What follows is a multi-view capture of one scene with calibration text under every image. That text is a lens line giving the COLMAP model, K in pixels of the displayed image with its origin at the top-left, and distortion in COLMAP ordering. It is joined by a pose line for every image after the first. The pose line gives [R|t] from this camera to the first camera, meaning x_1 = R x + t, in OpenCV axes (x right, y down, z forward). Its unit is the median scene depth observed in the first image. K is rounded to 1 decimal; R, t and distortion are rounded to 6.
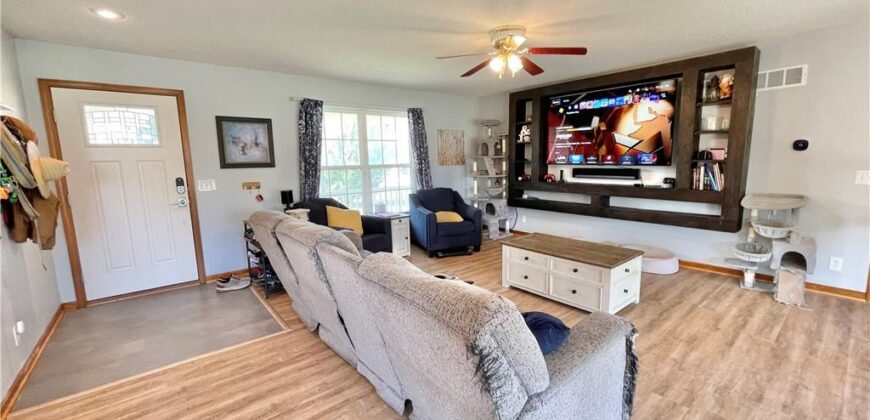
lens RADIAL K [[351.1, 0, 438.0], [0, 351.1, 211.3], [0, 0, 1]] dist [-0.001970, -0.000119]
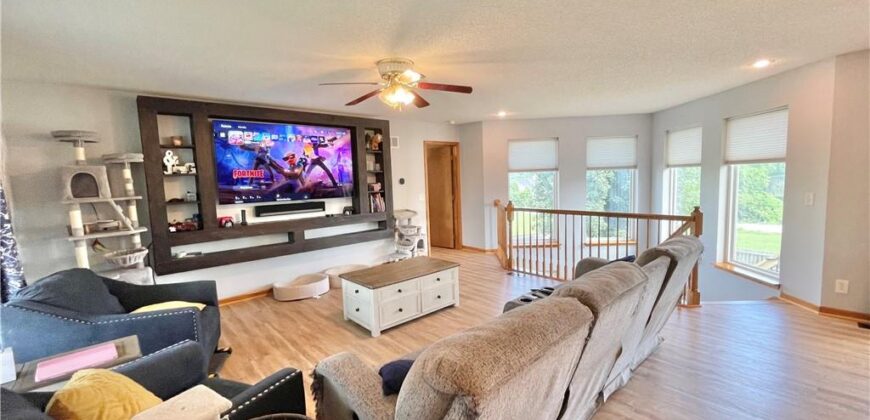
lens RADIAL K [[351.1, 0, 435.4], [0, 351.1, 206.0], [0, 0, 1]] dist [-0.001970, -0.000119]
pose [[-0.047590, -0.057298, 0.997222, -0.596135], [0.185979, 0.980388, 0.065206, -0.119319], [-0.981400, 0.188566, -0.036000, 0.732760]]
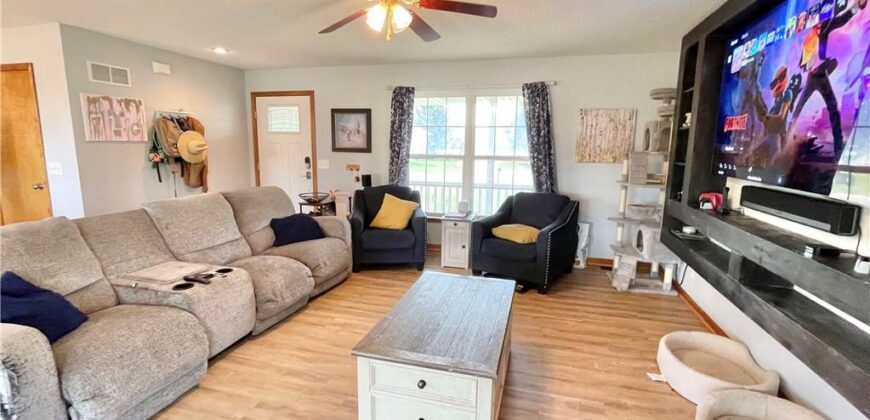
lens RADIAL K [[380.7, 0, 441.0], [0, 380.7, 209.2], [0, 0, 1]] dist [0.004034, 0.000075]
pose [[0.582582, 0.163662, -0.796124, 0.651833], [-0.148195, 0.984487, 0.093939, -0.097623], [0.799148, 0.063254, 0.597798, 0.482017]]
